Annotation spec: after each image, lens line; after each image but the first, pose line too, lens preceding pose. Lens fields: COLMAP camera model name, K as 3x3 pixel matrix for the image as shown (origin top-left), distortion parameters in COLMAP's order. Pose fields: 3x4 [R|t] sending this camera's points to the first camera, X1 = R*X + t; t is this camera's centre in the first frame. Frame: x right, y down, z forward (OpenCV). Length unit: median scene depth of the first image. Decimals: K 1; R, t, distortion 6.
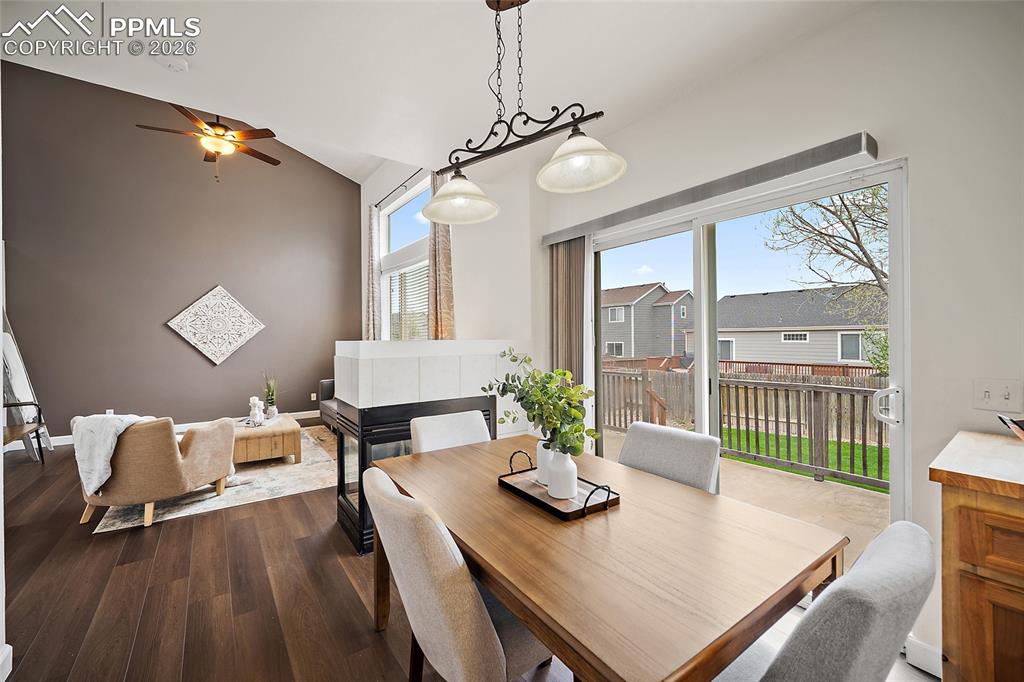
lens RADIAL K [[414.0, 0, 512.0], [0, 414.0, 341.0], [0, 0, 1]] dist [-0.002200, -0.000247]
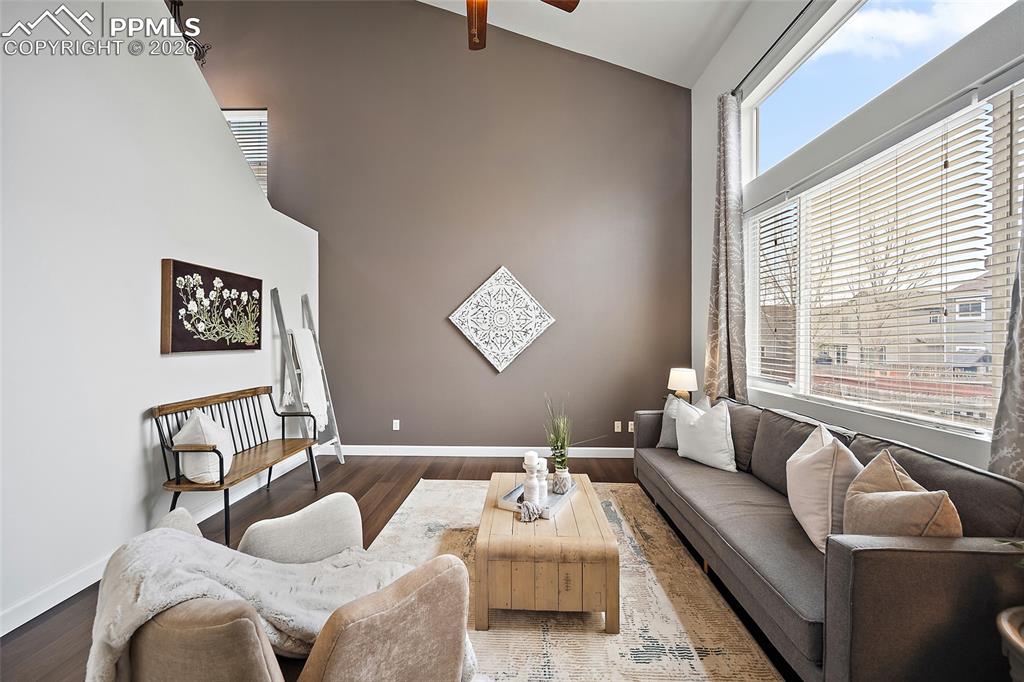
lens RADIAL K [[410.0, 0, 513.9], [0, 410.0, 322.8], [0, 0, 1]] dist [-0.002607, -0.000422]
pose [[0.795583, -0.013665, -0.605690, -0.249253], [-0.012294, 0.999176, -0.038691, -0.003253], [0.605720, 0.038228, 0.794759, 0.435253]]
